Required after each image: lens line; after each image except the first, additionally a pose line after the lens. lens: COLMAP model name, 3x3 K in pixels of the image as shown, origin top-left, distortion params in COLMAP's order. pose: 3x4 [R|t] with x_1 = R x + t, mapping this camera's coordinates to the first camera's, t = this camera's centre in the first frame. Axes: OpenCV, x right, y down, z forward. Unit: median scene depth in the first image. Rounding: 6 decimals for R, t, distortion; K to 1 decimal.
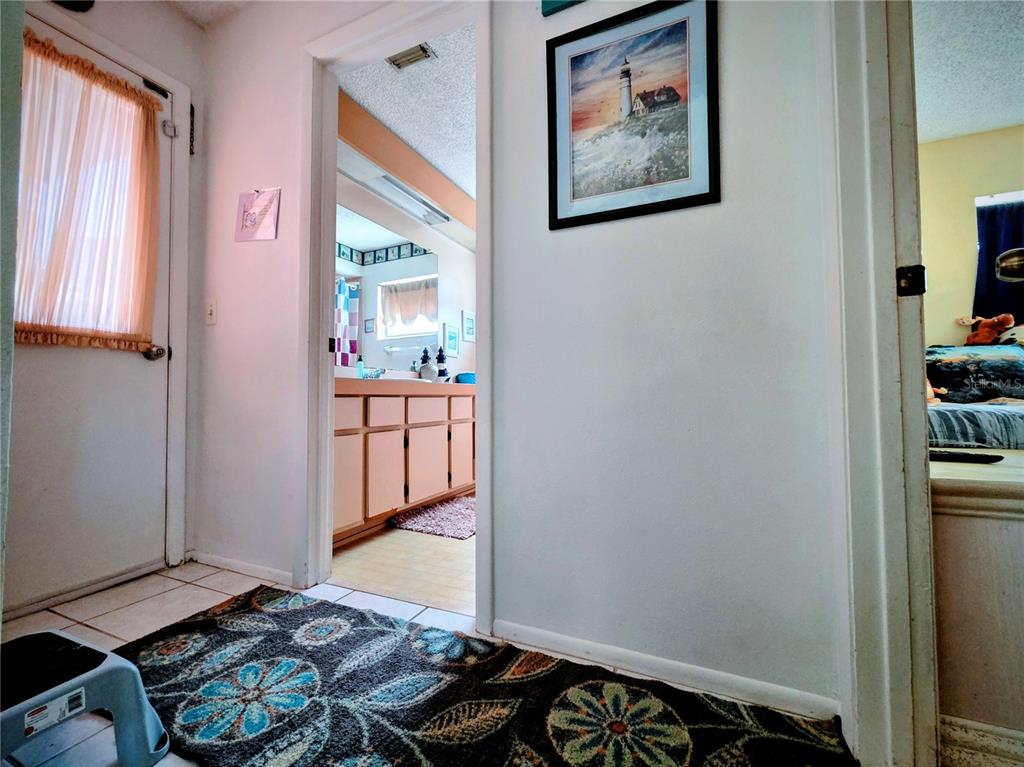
lens RADIAL K [[422.0, 0, 510.3], [0, 422.0, 382.1], [0, 0, 1]] dist [0.003223, 0.000679]
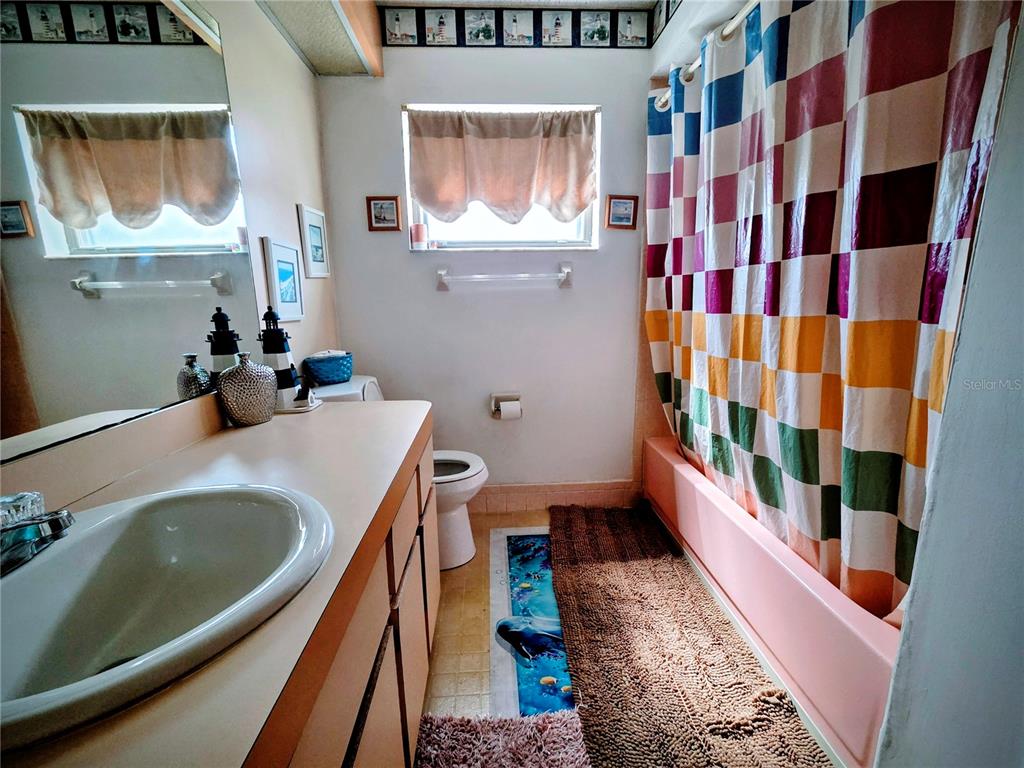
lens RADIAL K [[422.0, 0, 510.3], [0, 422.0, 382.6], [0, 0, 1]] dist [0.003223, 0.000679]
pose [[0.891854, -0.097410, 0.441710, -0.114262], [-0.002008, 0.975674, 0.219218, -0.078503], [-0.452319, -0.196398, 0.869963, 0.444720]]
